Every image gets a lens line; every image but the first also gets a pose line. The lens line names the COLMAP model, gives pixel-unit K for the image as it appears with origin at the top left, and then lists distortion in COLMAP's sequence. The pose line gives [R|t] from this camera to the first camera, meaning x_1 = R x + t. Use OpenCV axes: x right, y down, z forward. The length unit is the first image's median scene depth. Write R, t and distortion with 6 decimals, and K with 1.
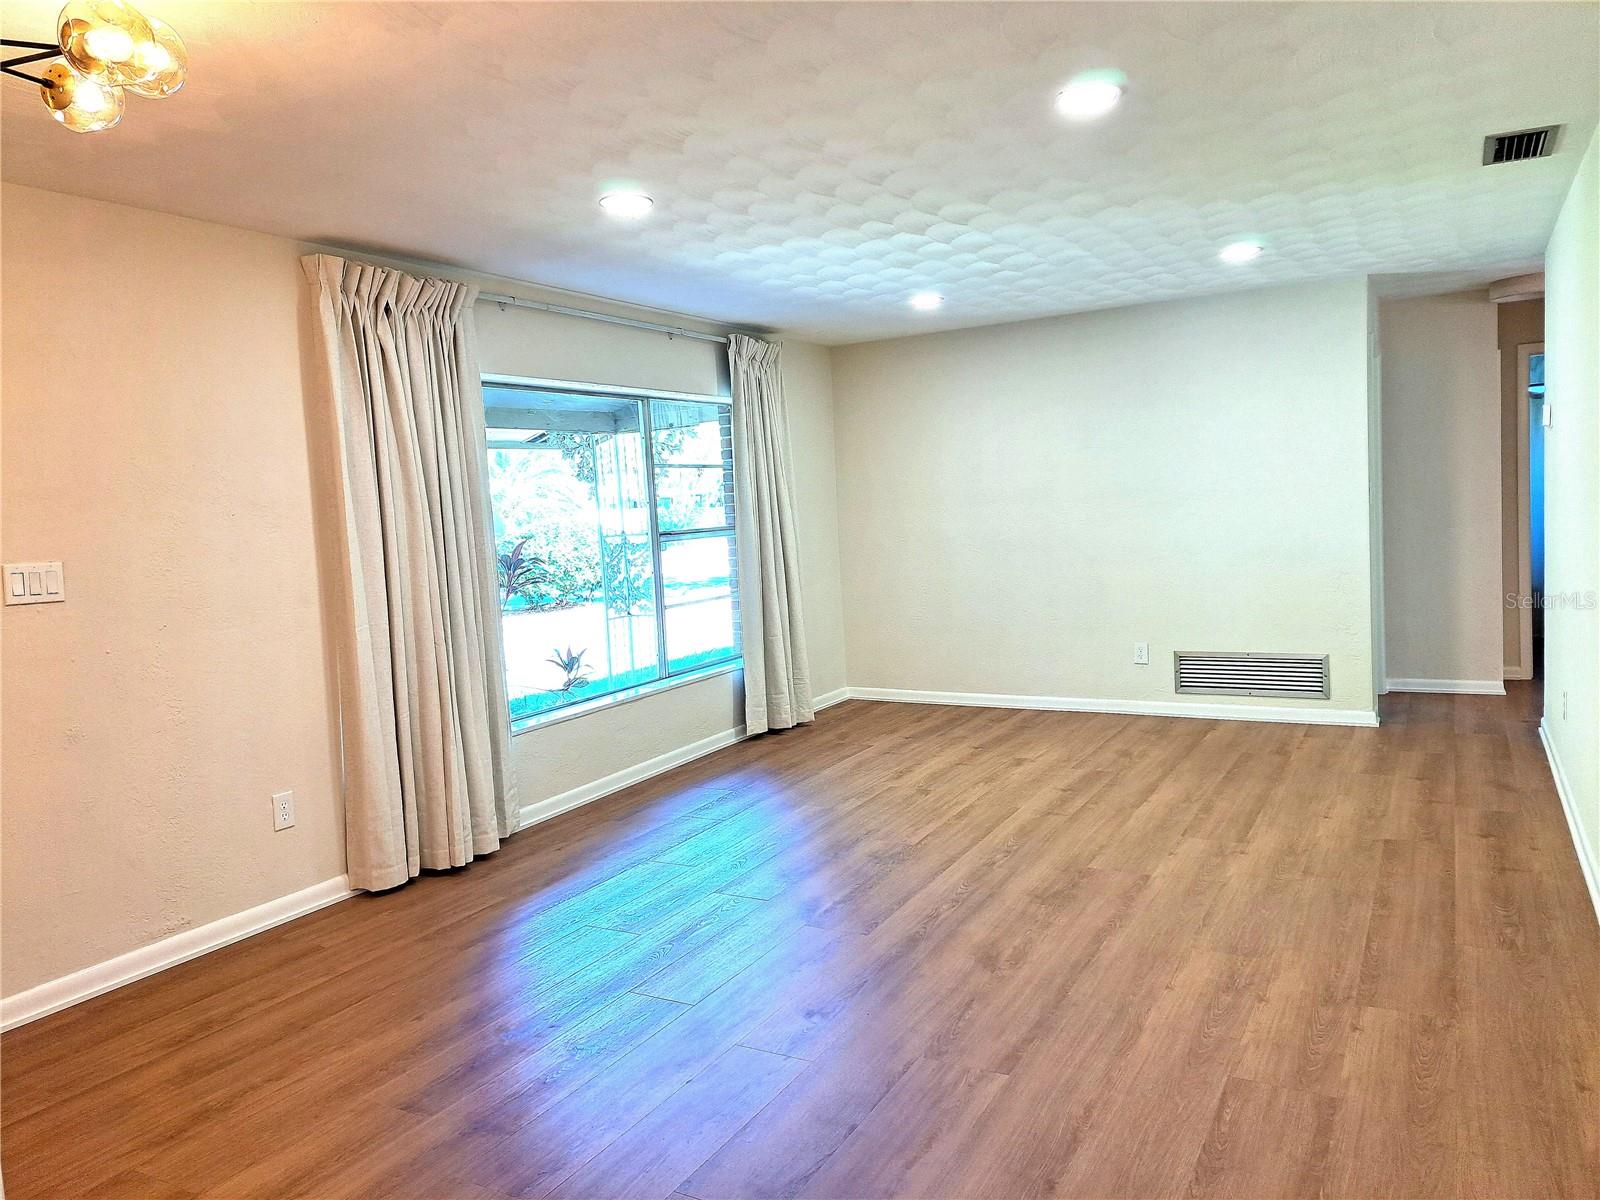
lens RADIAL K [[1141.0, 0, 801.3], [0, 1141.0, 582.3], [0, 0, 1]] dist [0.076263, -0.074519]
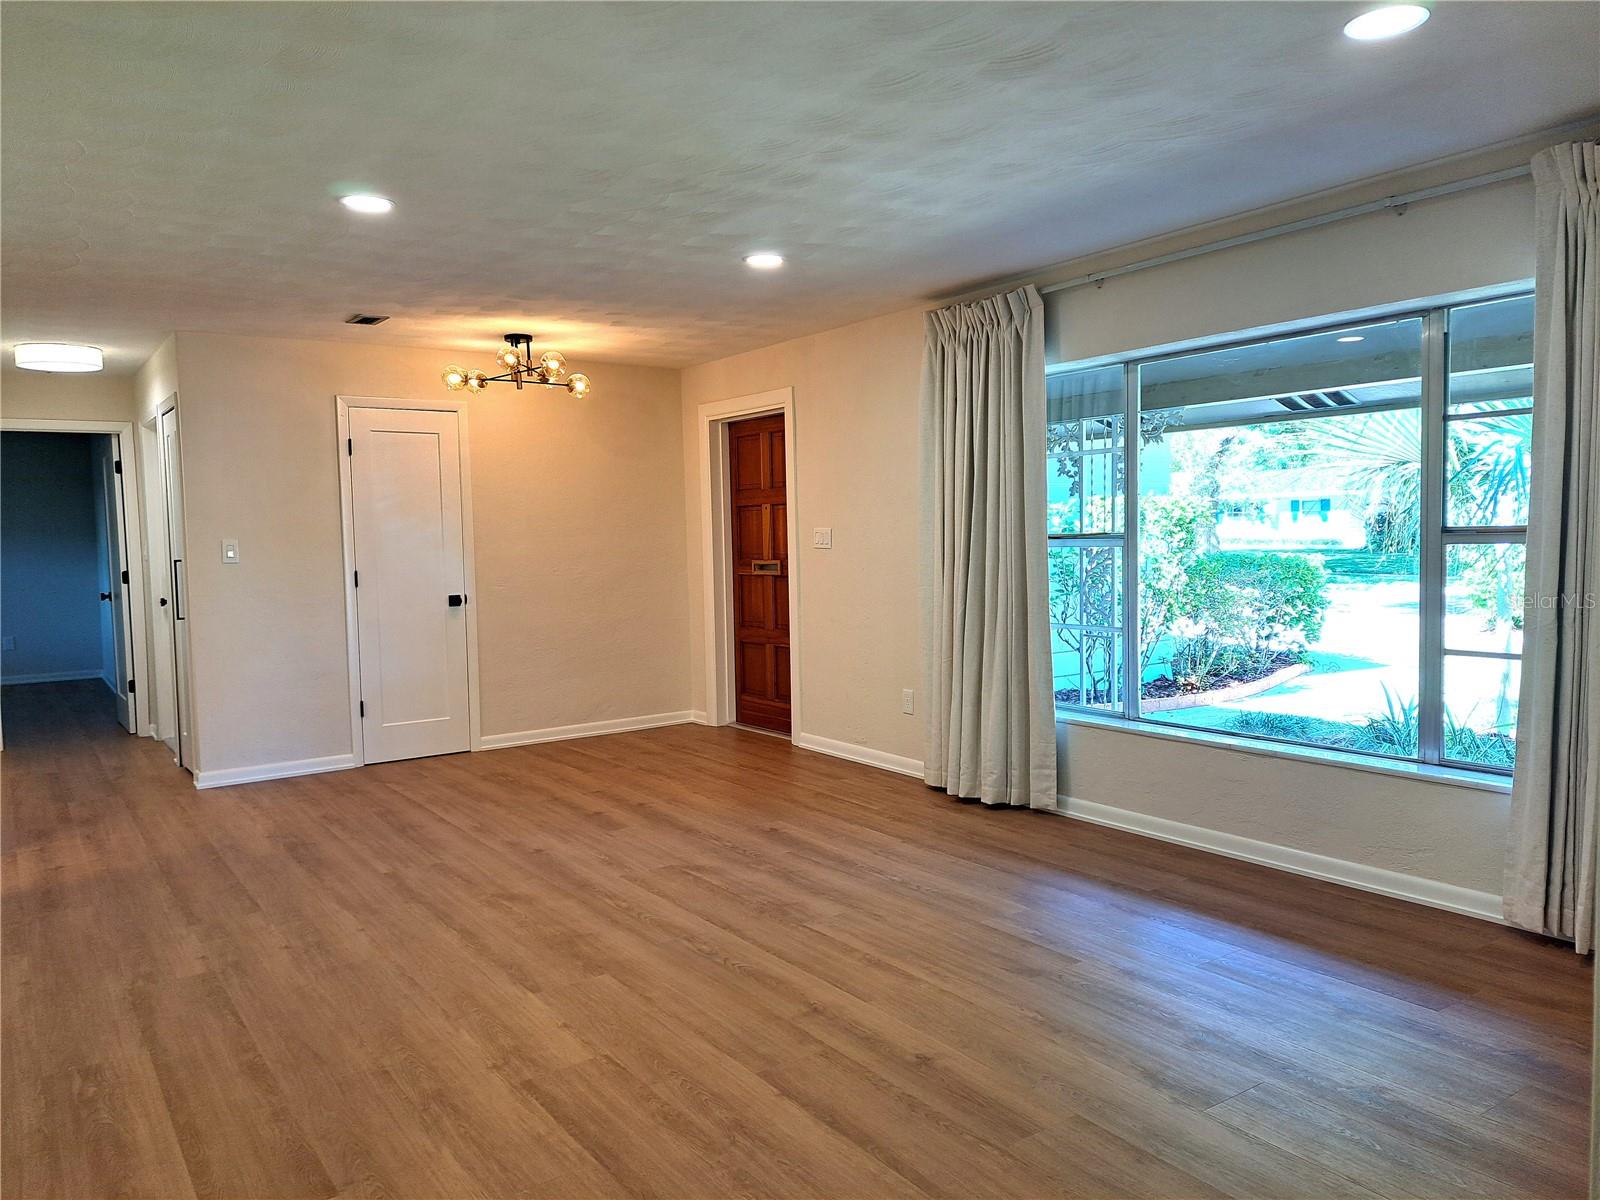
lens RADIAL K [[1142.2, 0, 800.0], [0, 1142.2, 600.0], [0, 0, 1]] dist [0.073065, -0.071805]
pose [[-0.430111, 0.115646, -0.895338, 0.870971], [-0.019977, 0.990299, 0.137508, -0.126472], [0.902555, 0.077030, -0.423628, 1.419004]]
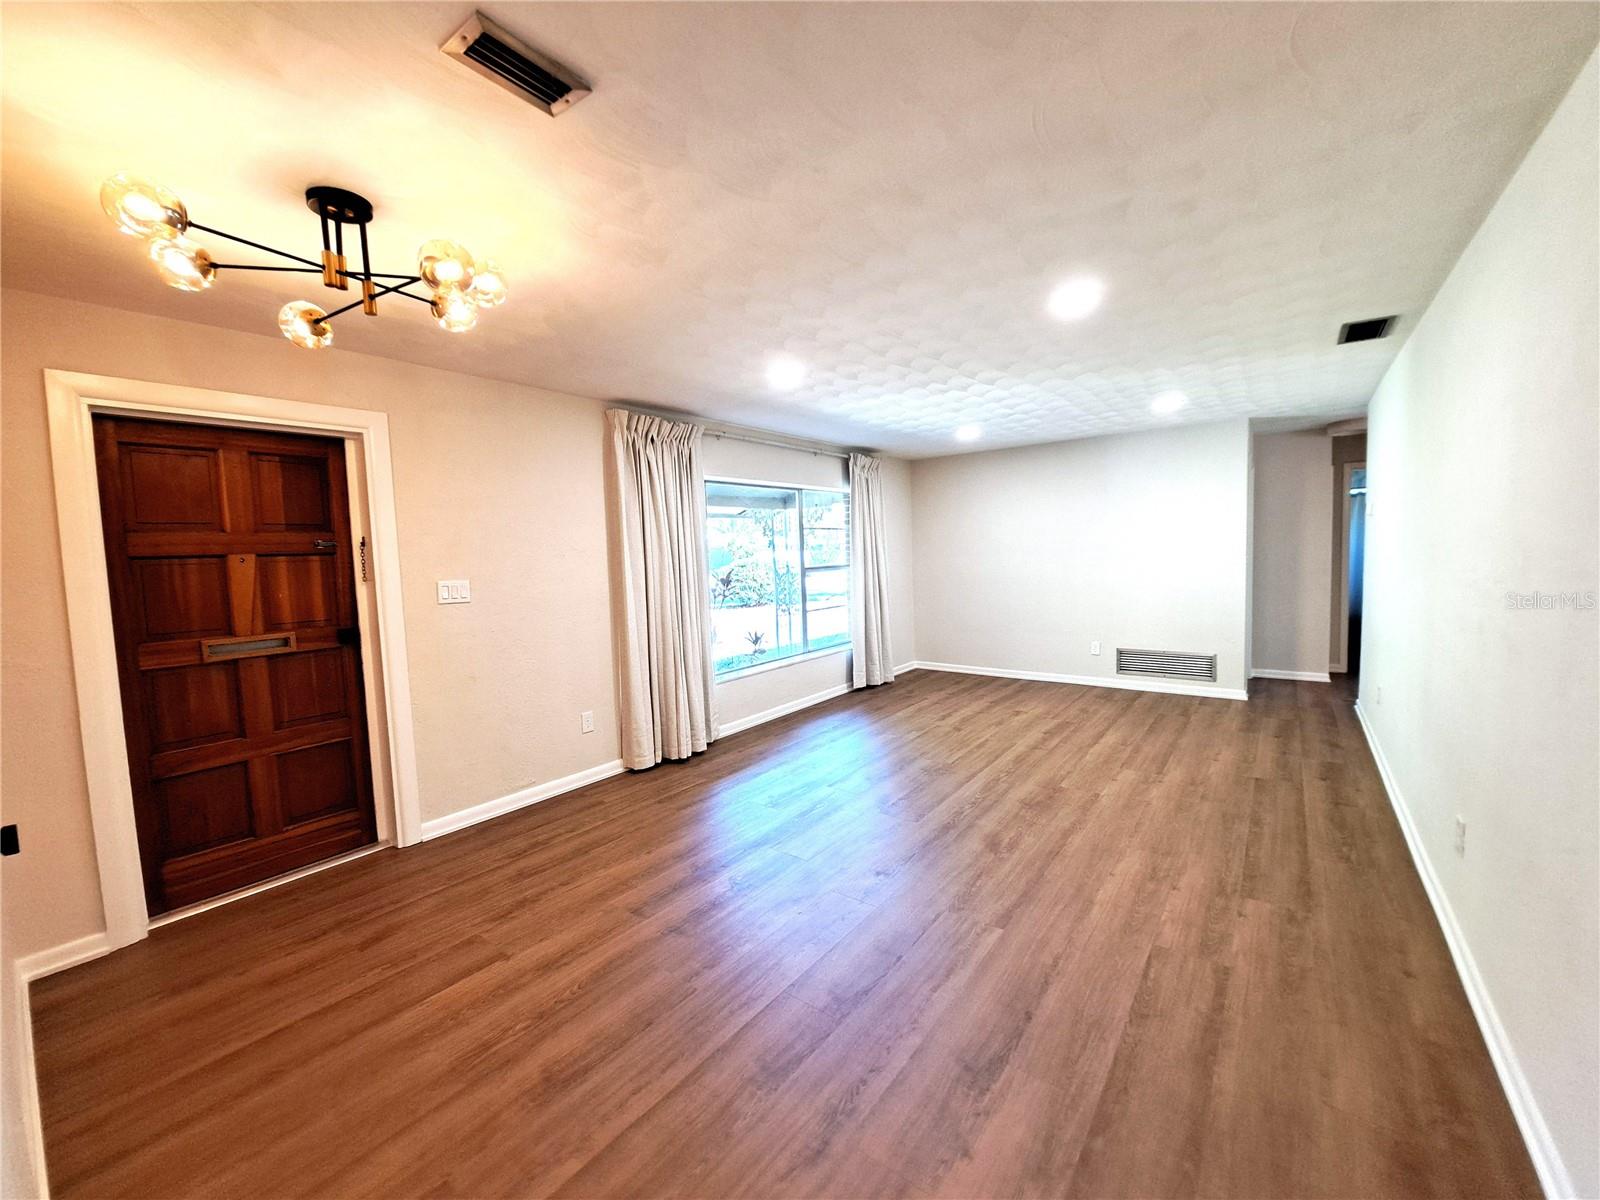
lens RADIAL K [[633.5, 0, 807.9], [0, 633.5, 594.4], [0, 0, 1]] dist [-0.015825, -0.000259]
pose [[0.990367, 0.028603, -0.135484, 0.013689], [-0.028158, 0.999590, 0.005204, -0.012854], [0.135577, -0.001339, 0.990766, 0.082447]]
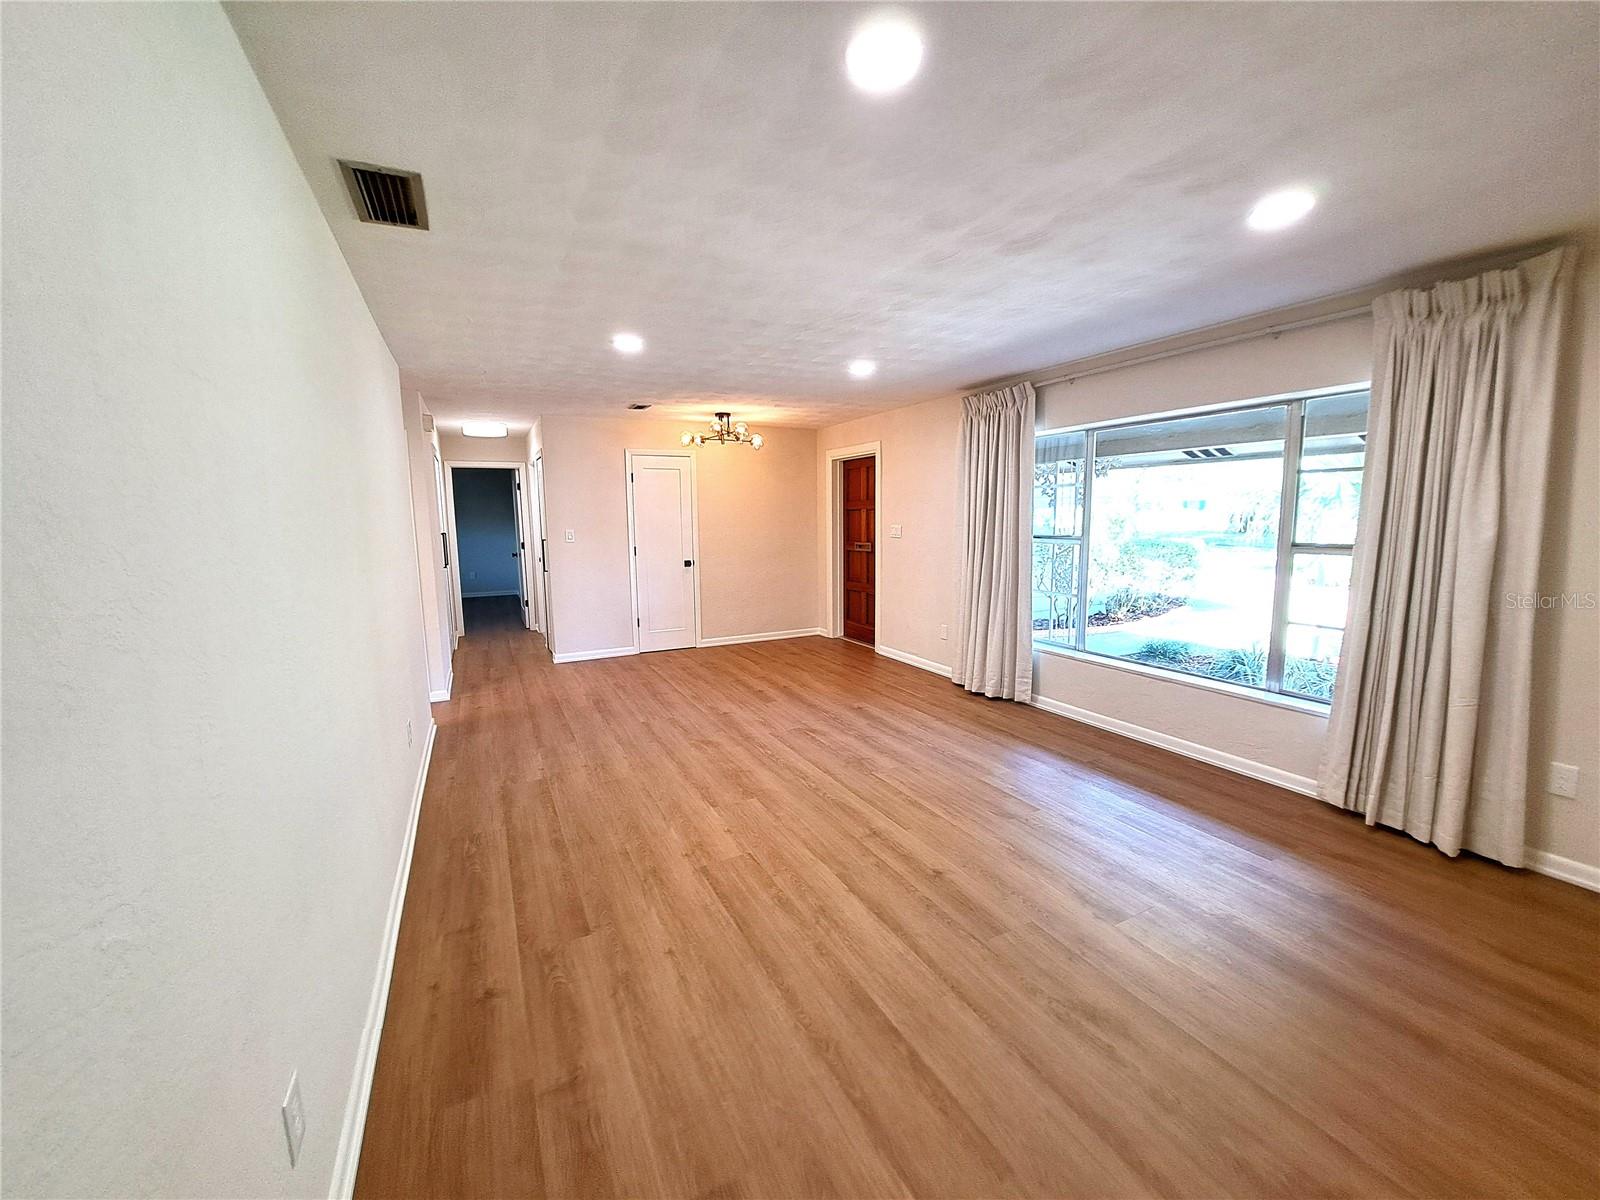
lens RADIAL K [[633.5, 0, 807.9], [0, 633.5, 594.4], [0, 0, 1]] dist [-0.015825, -0.000259]
pose [[-0.543535, 0.163530, -0.823303, 0.791785], [-0.020263, 0.977997, 0.207634, -0.153555], [0.839142, 0.129539, -0.528262, 1.400172]]
